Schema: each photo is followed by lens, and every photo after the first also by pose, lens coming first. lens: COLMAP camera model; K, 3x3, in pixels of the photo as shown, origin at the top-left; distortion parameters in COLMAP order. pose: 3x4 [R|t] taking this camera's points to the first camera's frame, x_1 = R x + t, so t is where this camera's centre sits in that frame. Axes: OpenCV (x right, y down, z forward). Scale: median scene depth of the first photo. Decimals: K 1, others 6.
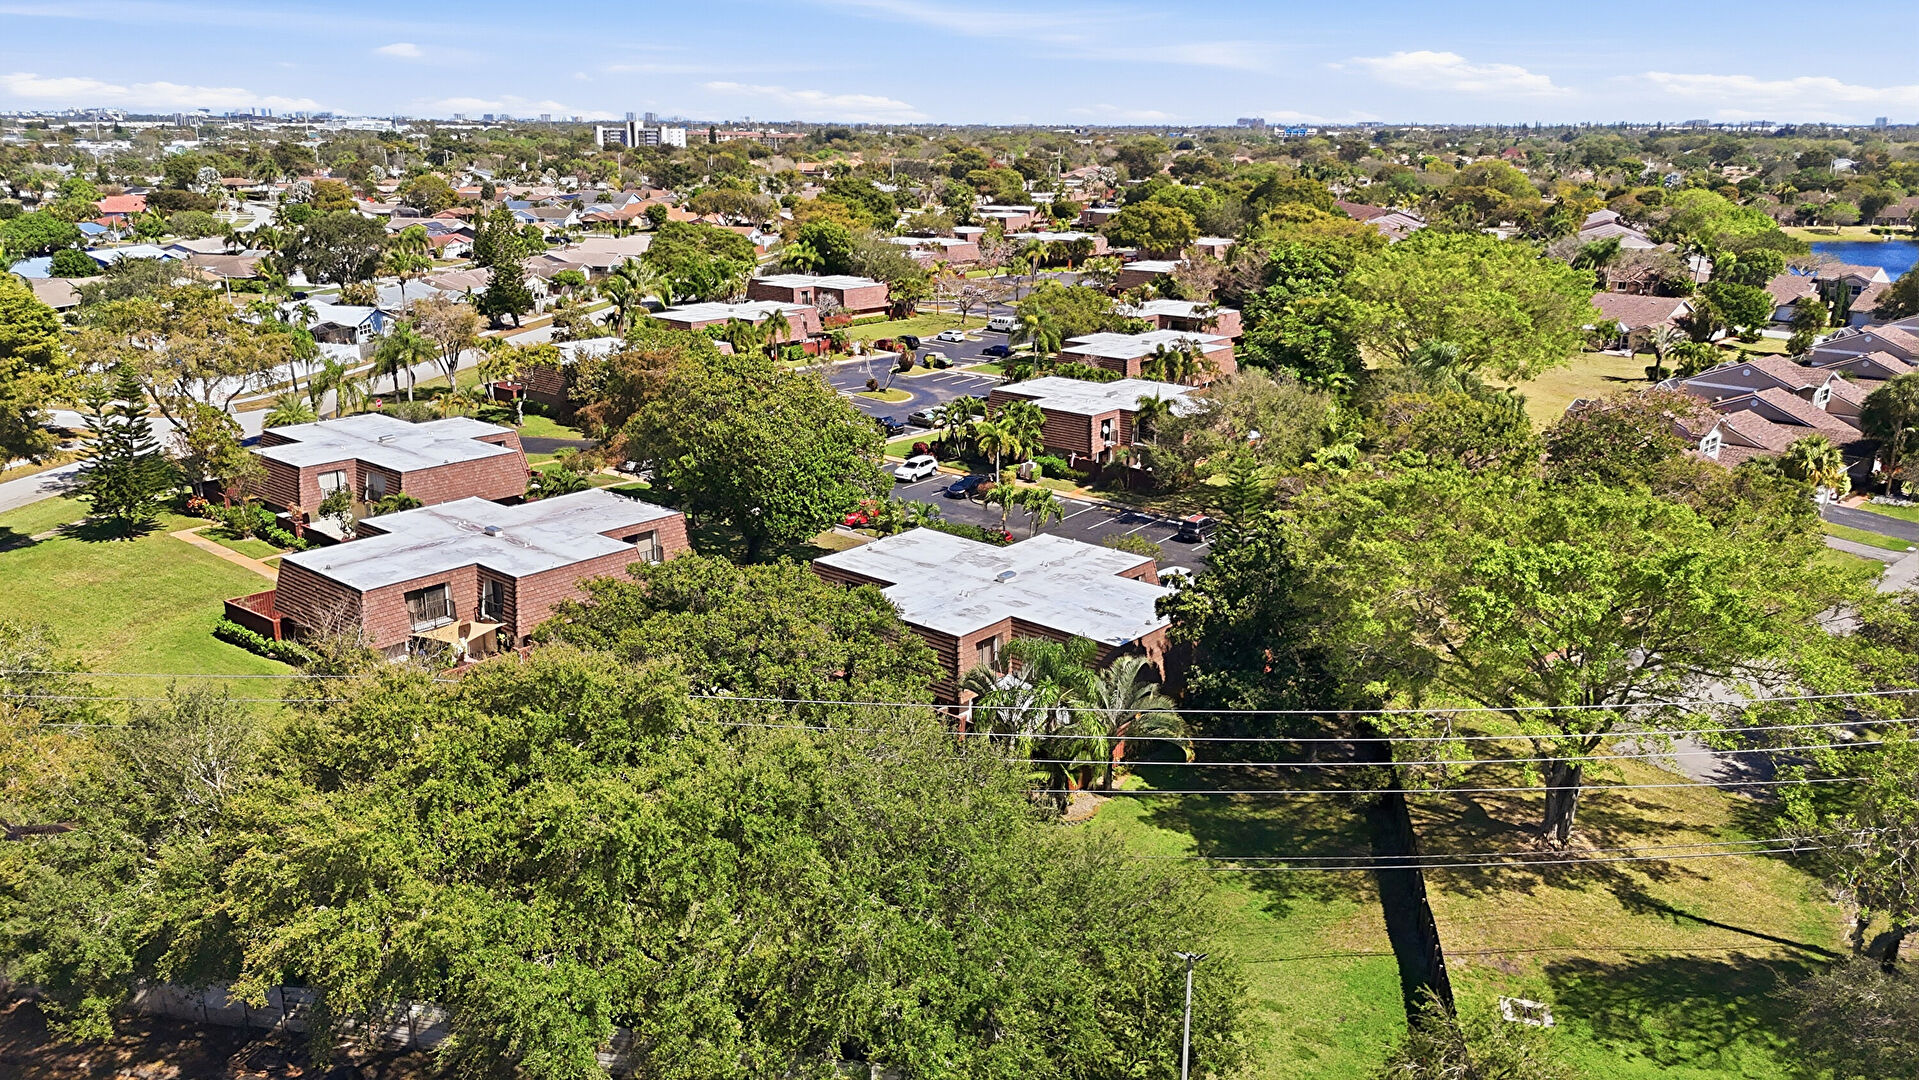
lens RADIAL K [[1411.2, 0, 965.4], [0, 1411.2, 538.3], [0, 0, 1]] dist [0.053784, -0.045483]
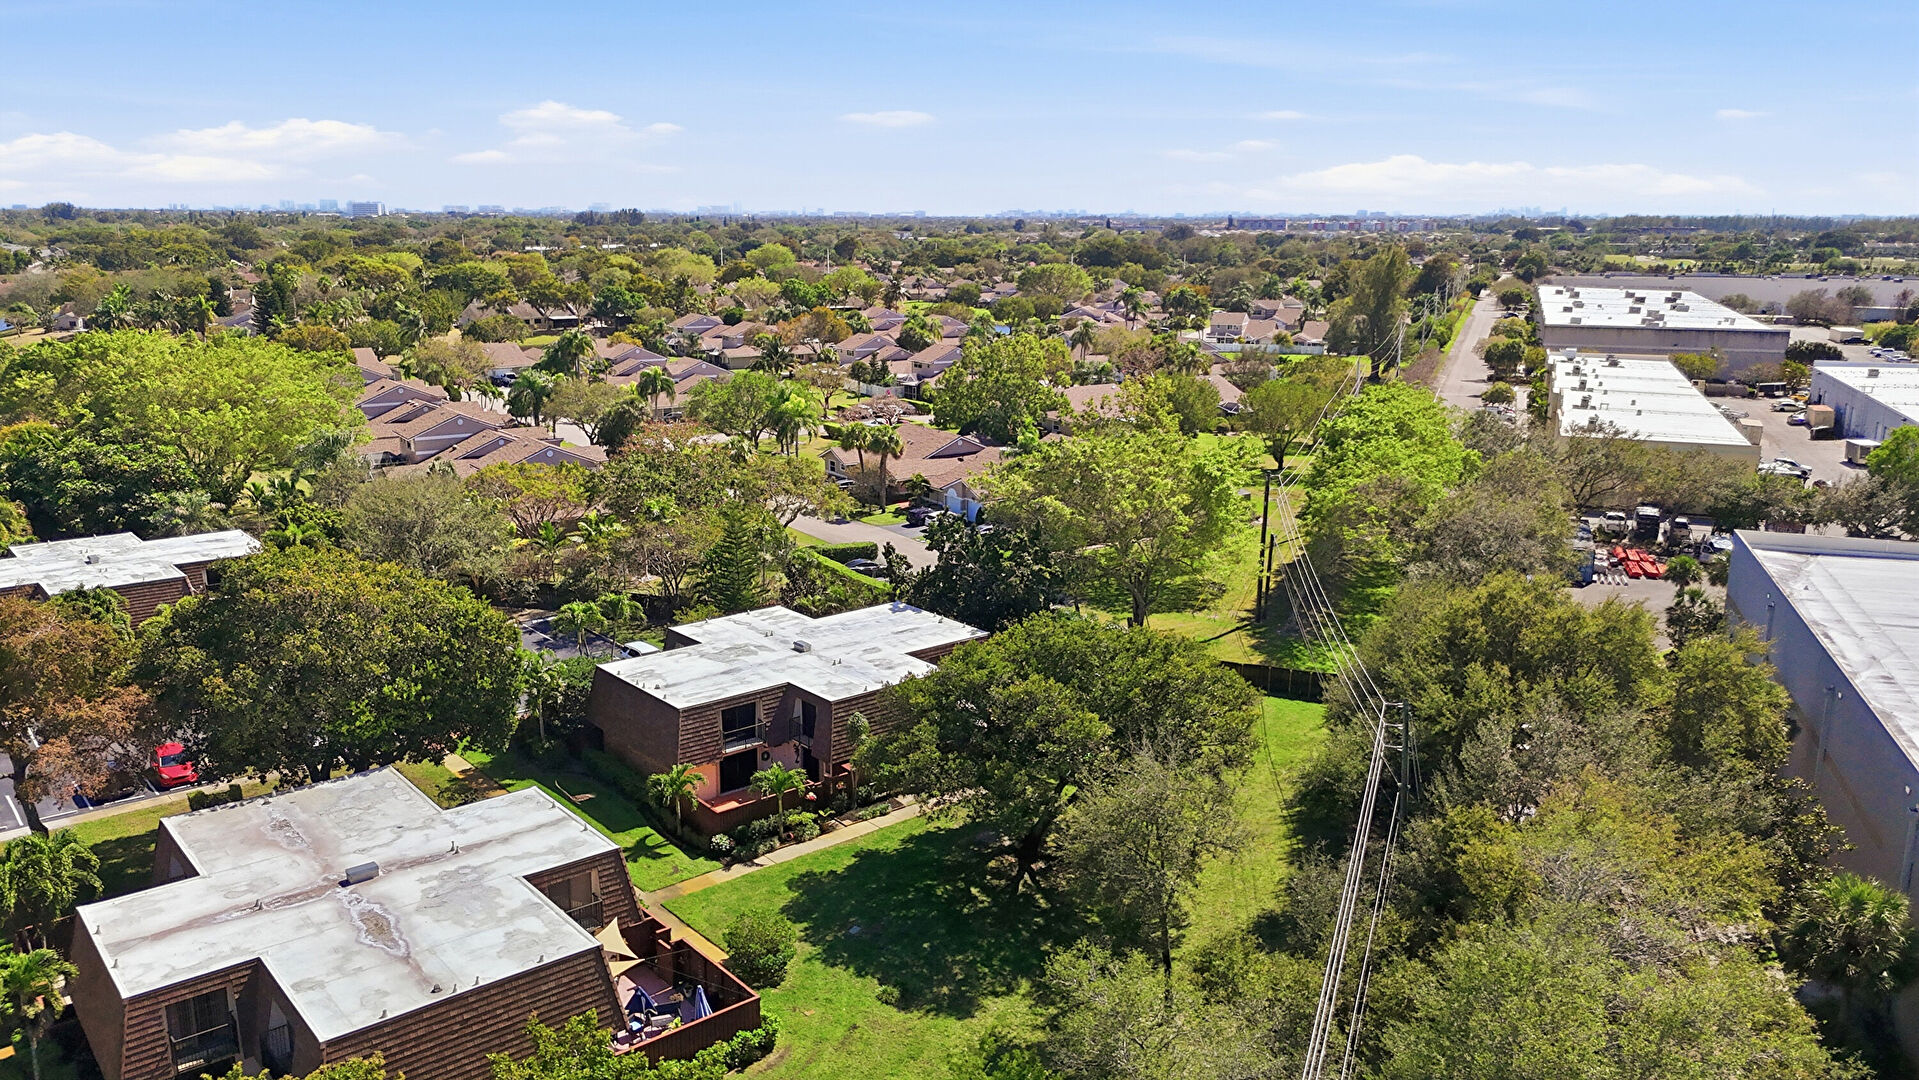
lens RADIAL K [[1411.2, 0, 967.8], [0, 1411.2, 556.1], [0, 0, 1]] dist [0.053784, -0.045483]
pose [[0.149646, -0.231636, 0.961224, -0.732241], [0.270878, 0.944580, 0.185455, -0.152854], [-0.950911, 0.232621, 0.204098, 0.502740]]
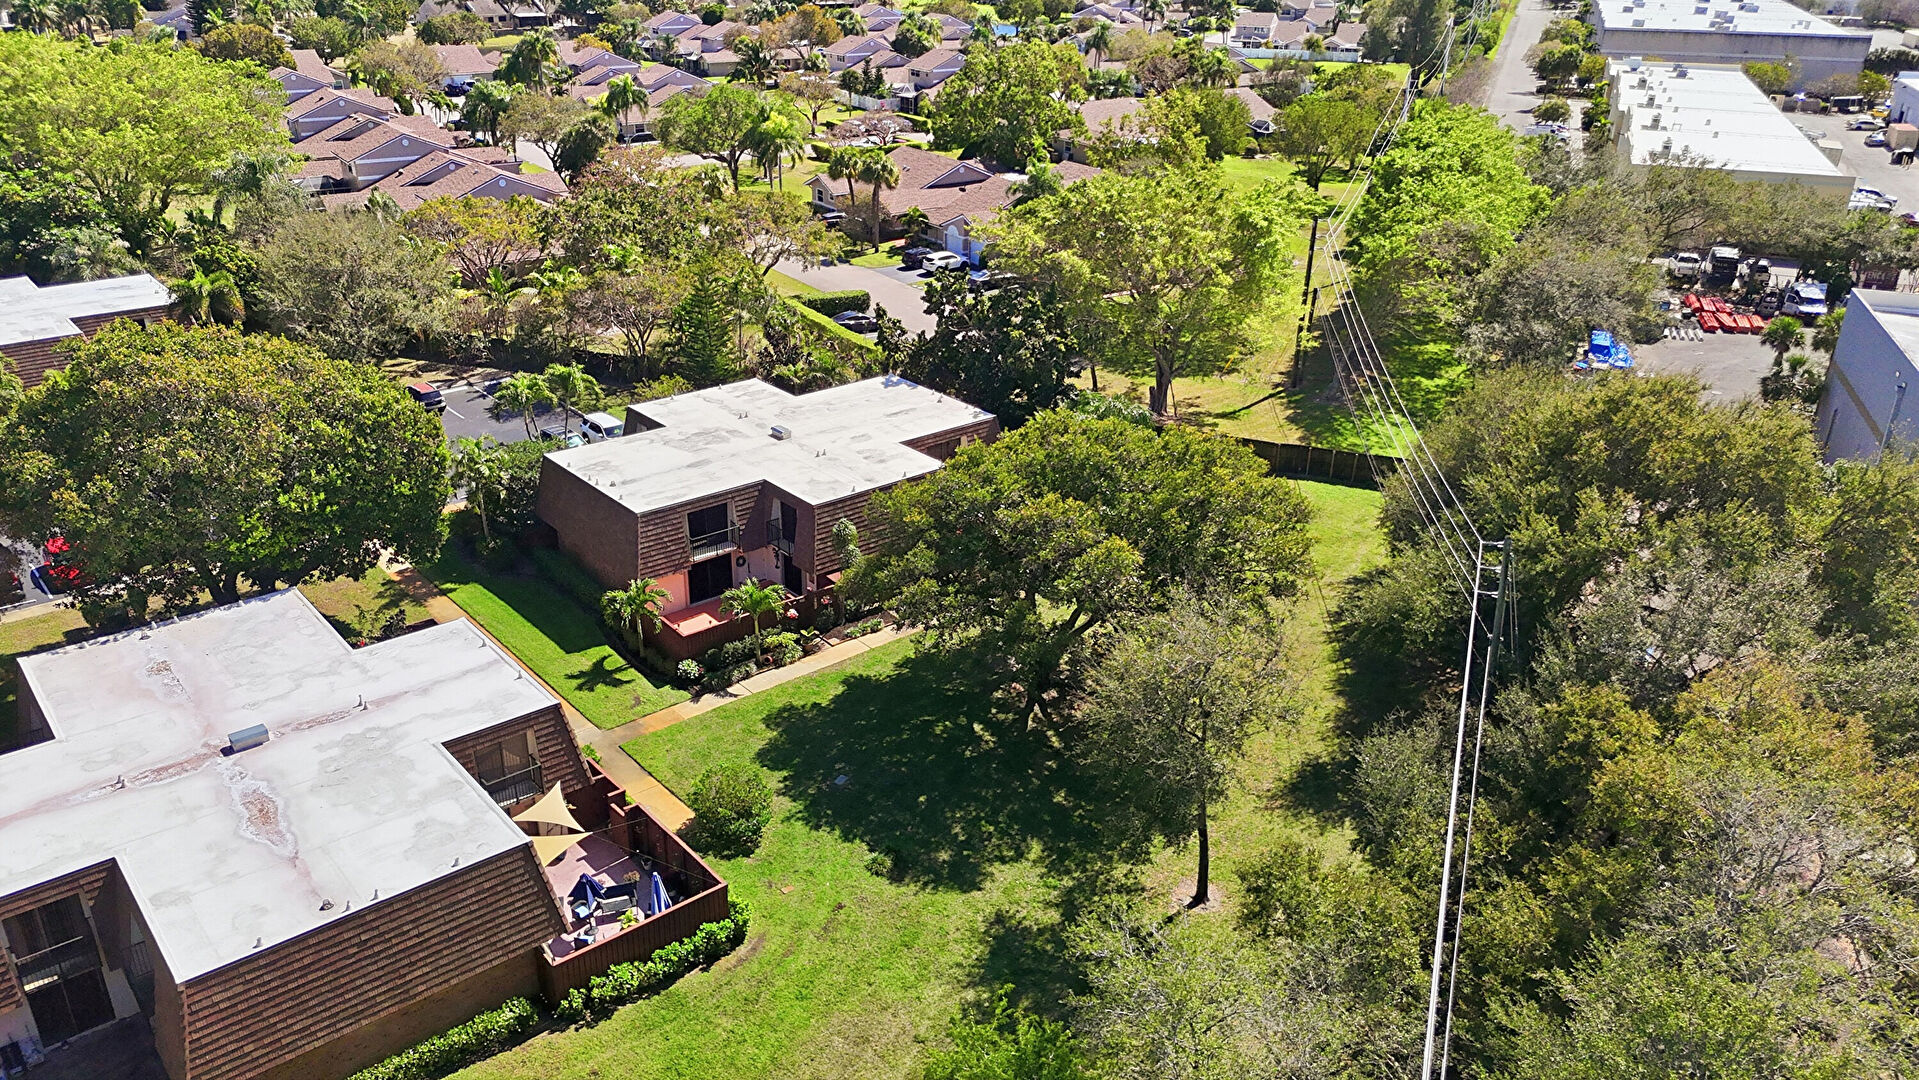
lens RADIAL K [[1411.2, 0, 968.0], [0, 1411.2, 554.6], [0, 0, 1]] dist [0.053784, -0.045483]
pose [[0.151278, -0.414471, 0.897401, -0.625454], [0.266990, 0.891240, 0.366618, -0.158337], [-0.951752, 0.184136, 0.245485, 0.519480]]
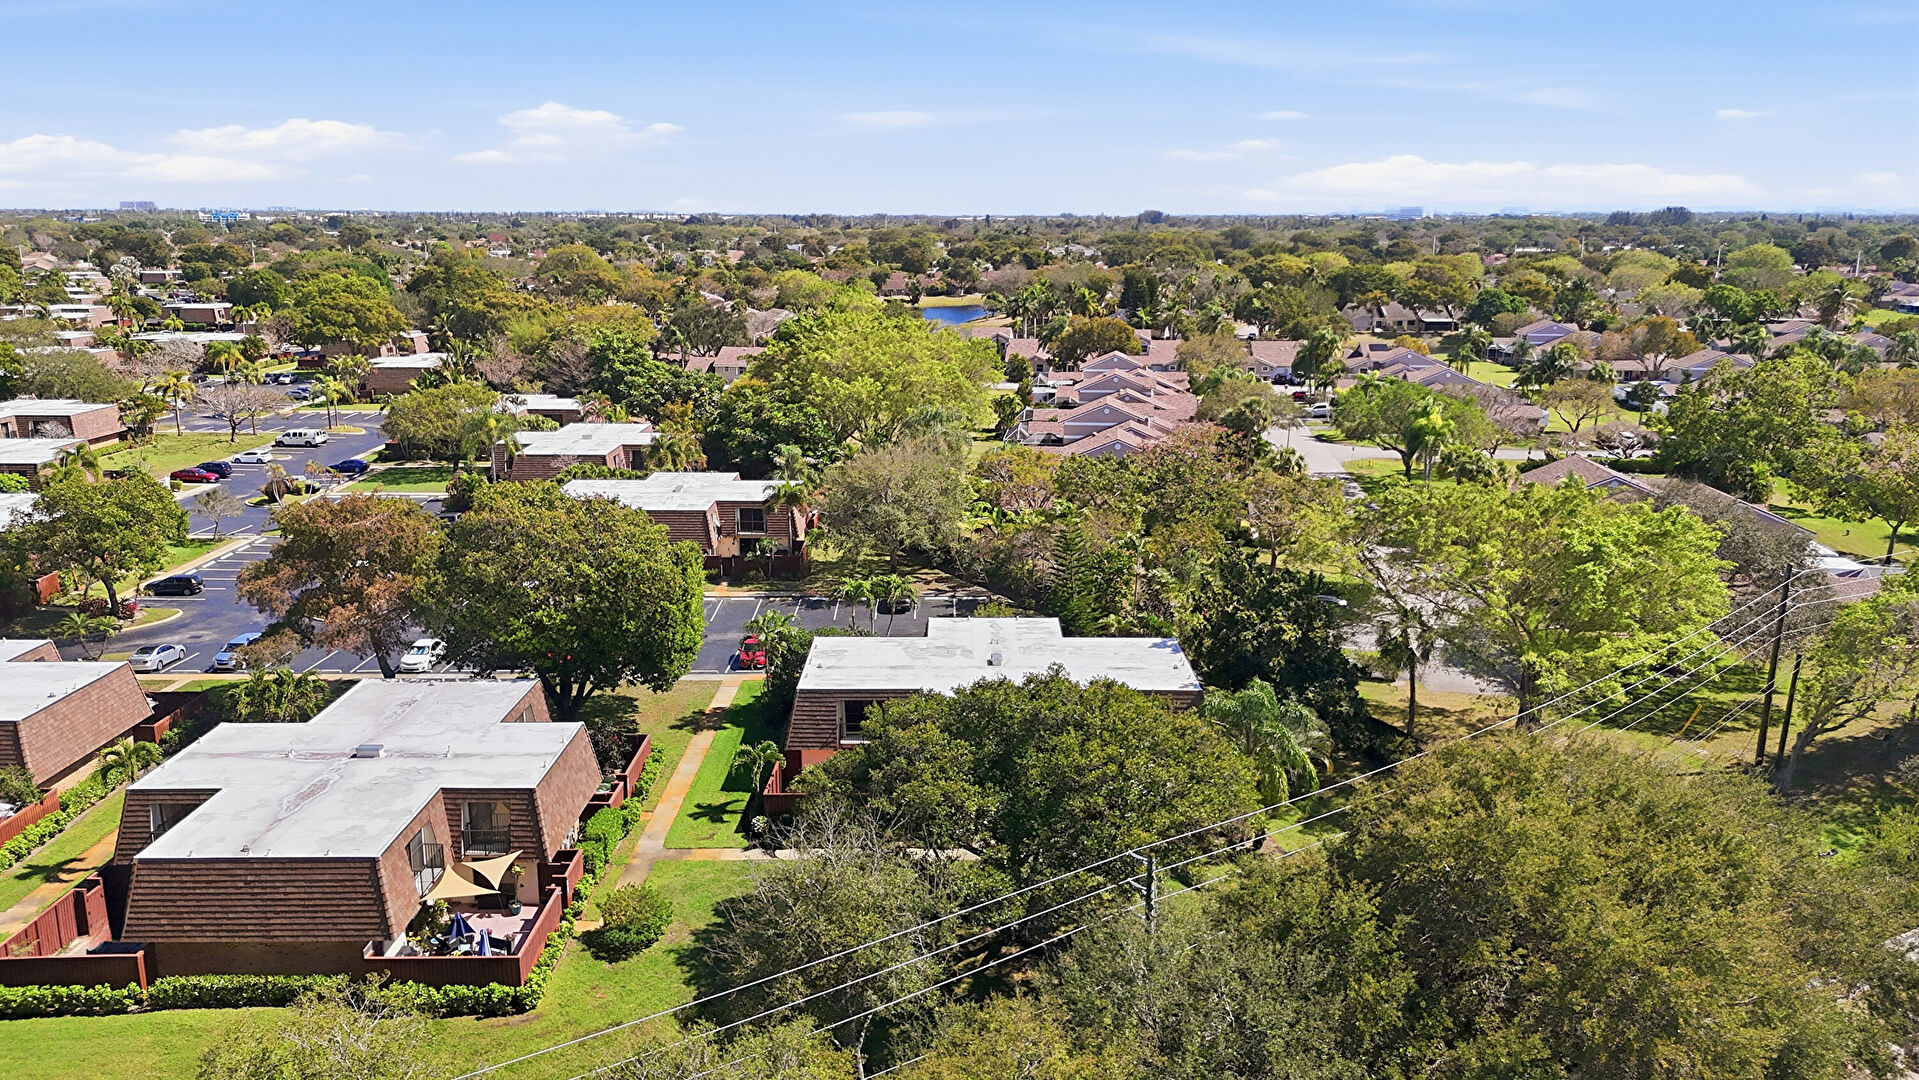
lens RADIAL K [[1411.2, 0, 951.3], [0, 1411.2, 530.1], [0, 0, 1]] dist [0.053784, -0.045483]
pose [[0.755230, -0.143249, 0.639615, -0.480648], [0.182916, 0.983120, 0.004202, -0.056364], [-0.629420, 0.113822, 0.768684, 0.186732]]
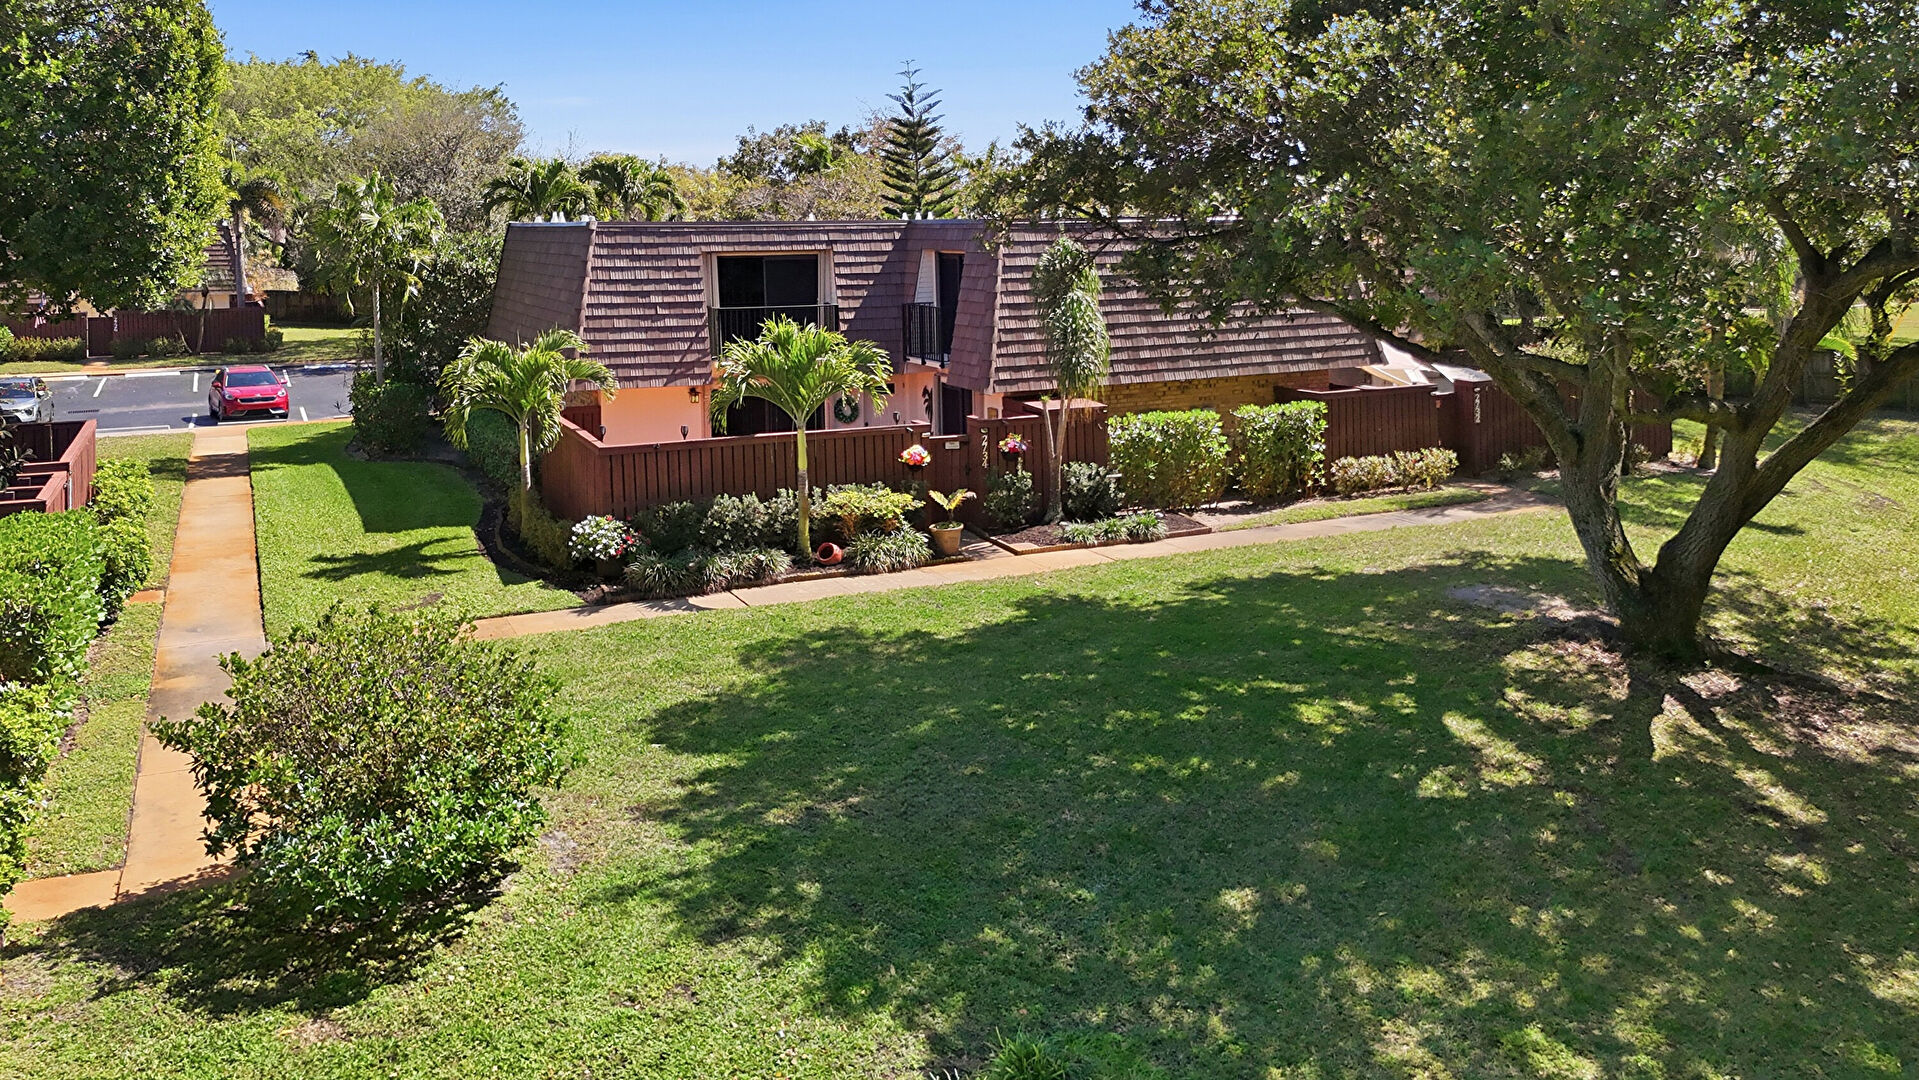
lens RADIAL K [[1411.2, 0, 955.7], [0, 1411.2, 539.1], [0, 0, 1]] dist [0.053784, -0.045483]
pose [[0.404191, -0.171007, 0.898547, -0.304128], [0.263764, 0.962427, 0.064516, 0.068264], [-0.875818, 0.210927, 0.434110, 0.644582]]
